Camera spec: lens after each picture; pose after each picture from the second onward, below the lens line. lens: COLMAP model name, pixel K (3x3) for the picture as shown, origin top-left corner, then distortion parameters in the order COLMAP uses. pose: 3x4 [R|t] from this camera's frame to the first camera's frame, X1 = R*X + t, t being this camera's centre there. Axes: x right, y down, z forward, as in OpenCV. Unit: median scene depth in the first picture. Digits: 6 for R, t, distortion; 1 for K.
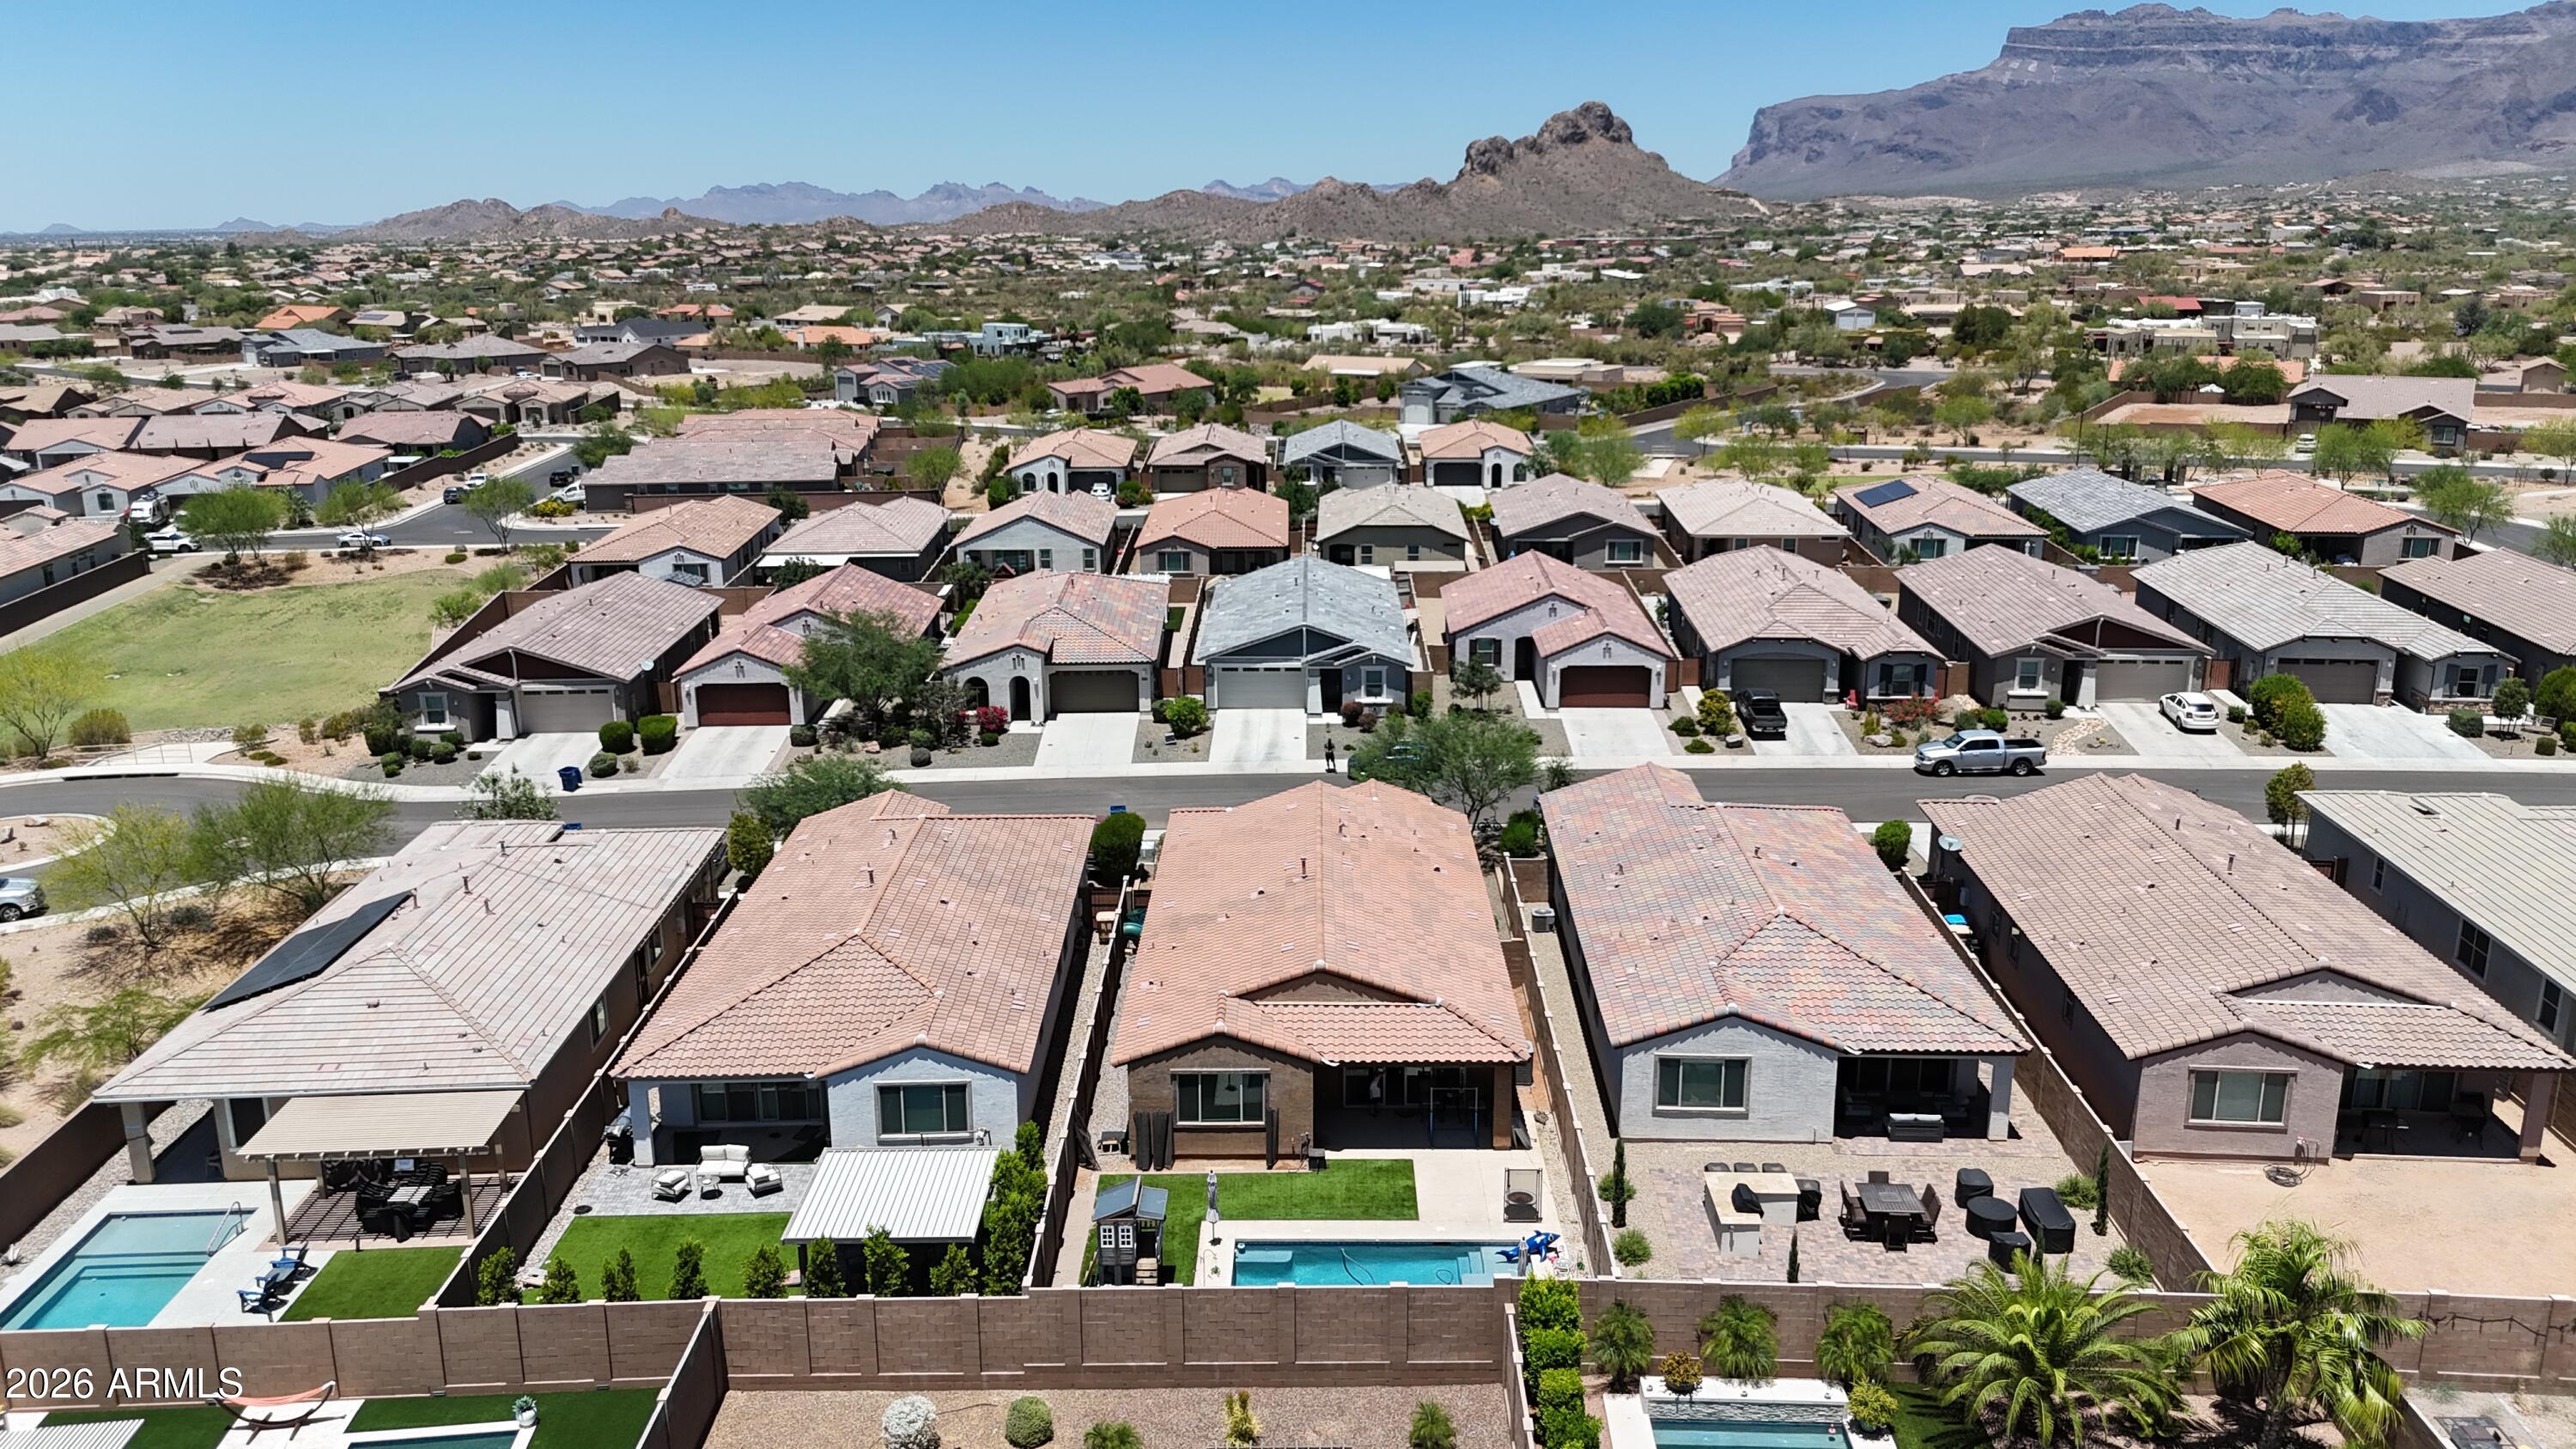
lens RADIAL K [[1886.8, 0, 1305.0], [0, 1886.8, 729.6], [0, 0, 1]] dist [0.141422, -0.319794]
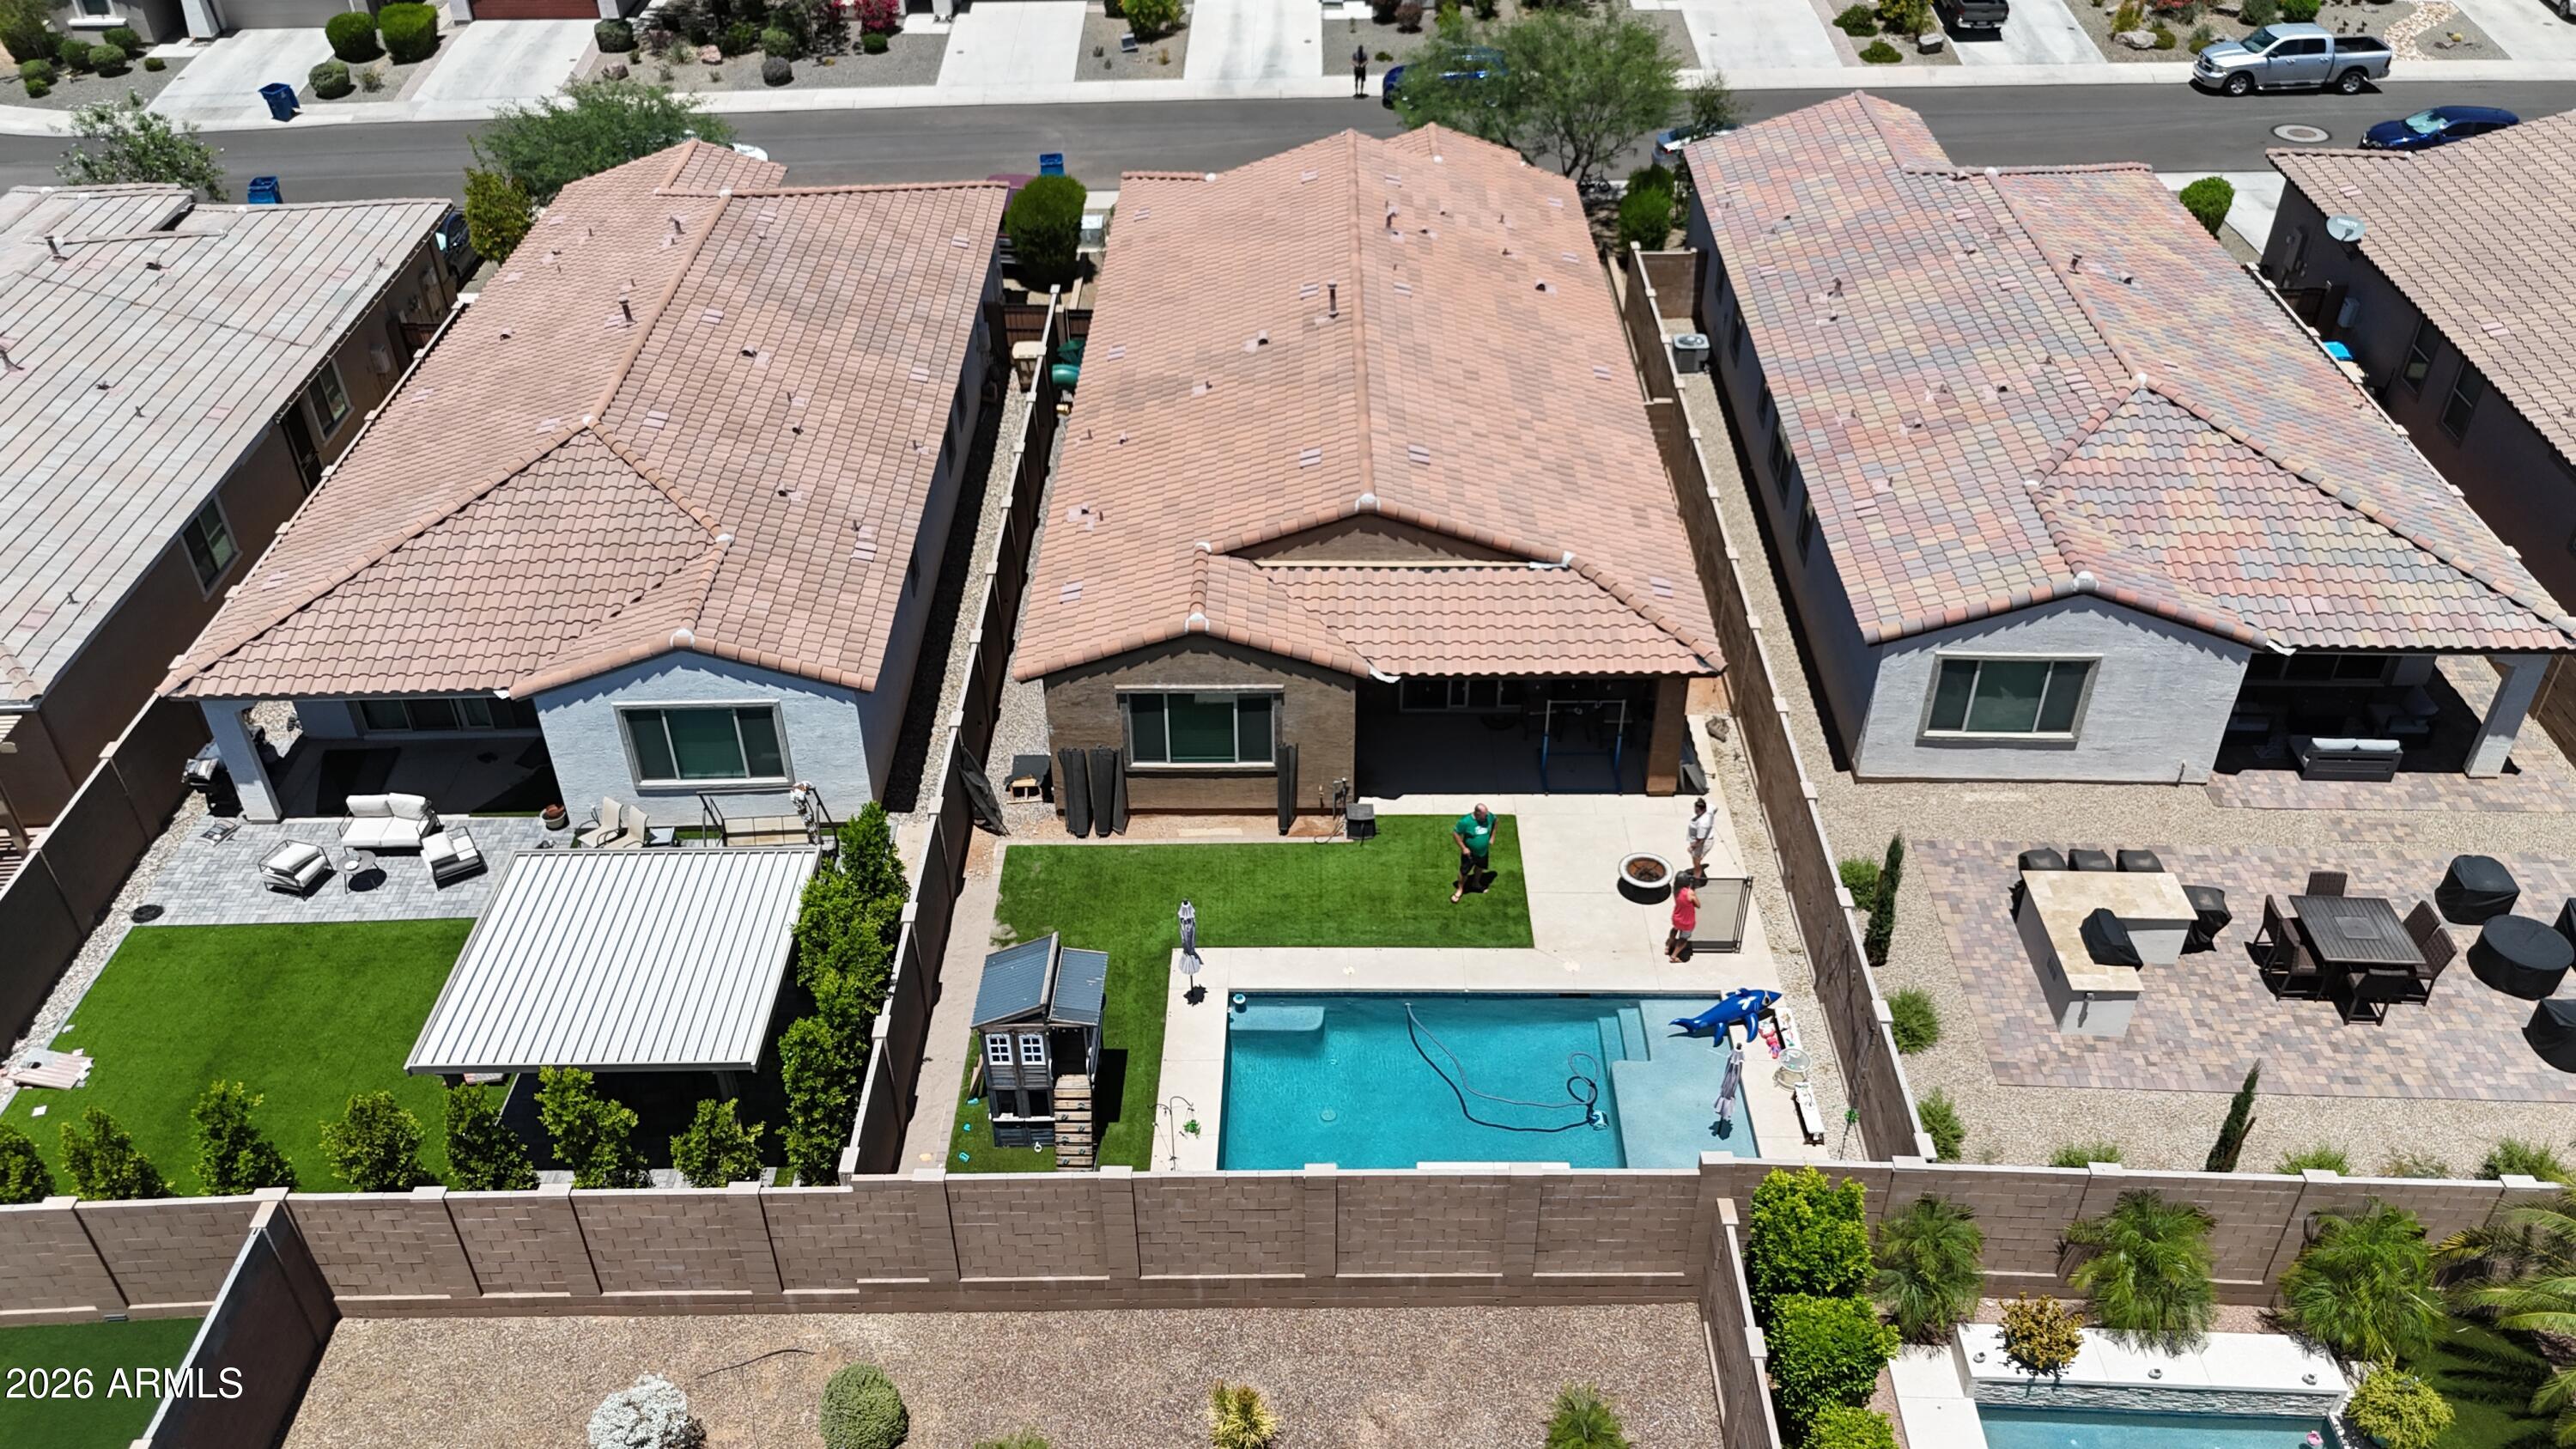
lens RADIAL K [[1899.2, 0, 1299.1], [0, 1899.2, 729.3], [0, 0, 1]] dist [0.066509, -0.059307]
pose [[0.999996, -0.001919, -0.002033, -0.012004], [0.002517, 0.934465, 0.356046, -0.018587], [0.001217, -0.356050, 0.934466, 0.436097]]
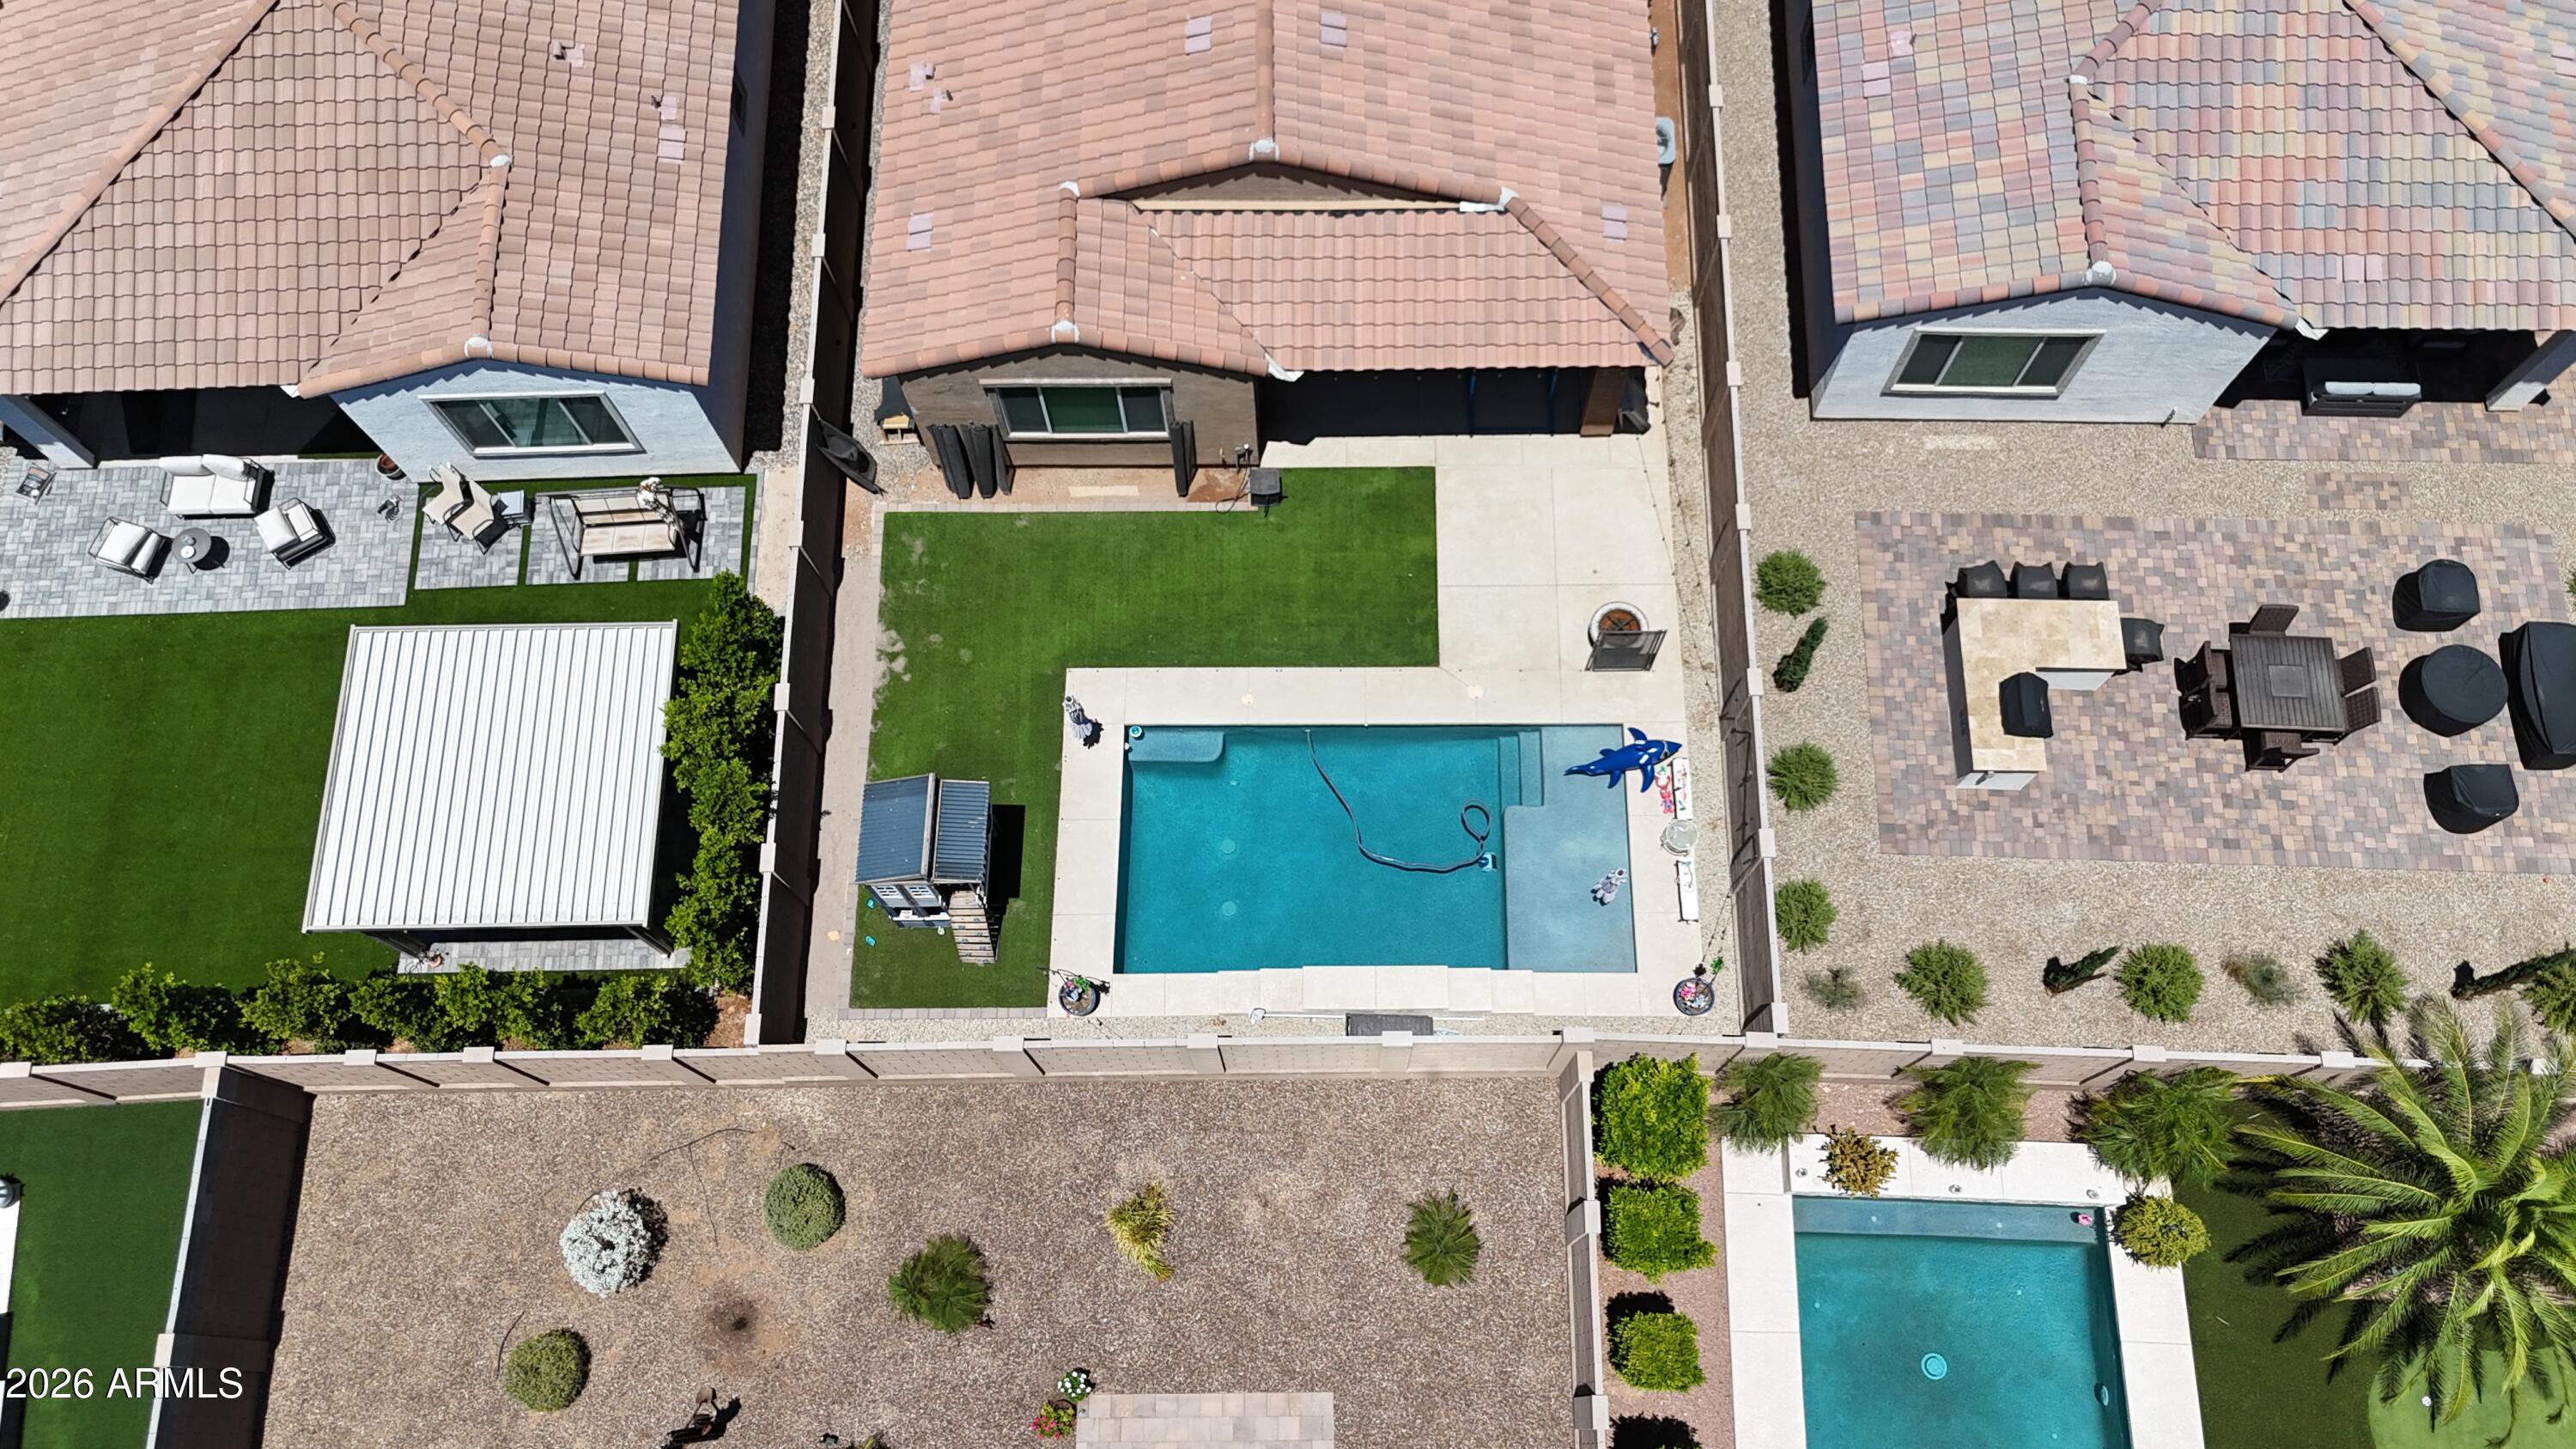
lens RADIAL K [[1899.2, 0, 1299.1], [0, 1899.2, 729.3], [0, 0, 1]] dist [0.066509, -0.059307]
pose [[0.999930, -0.007646, -0.009007, 0.020790], [0.011766, 0.575662, 0.817603, -0.191793], [-0.001066, -0.817652, 0.575712, 0.610403]]
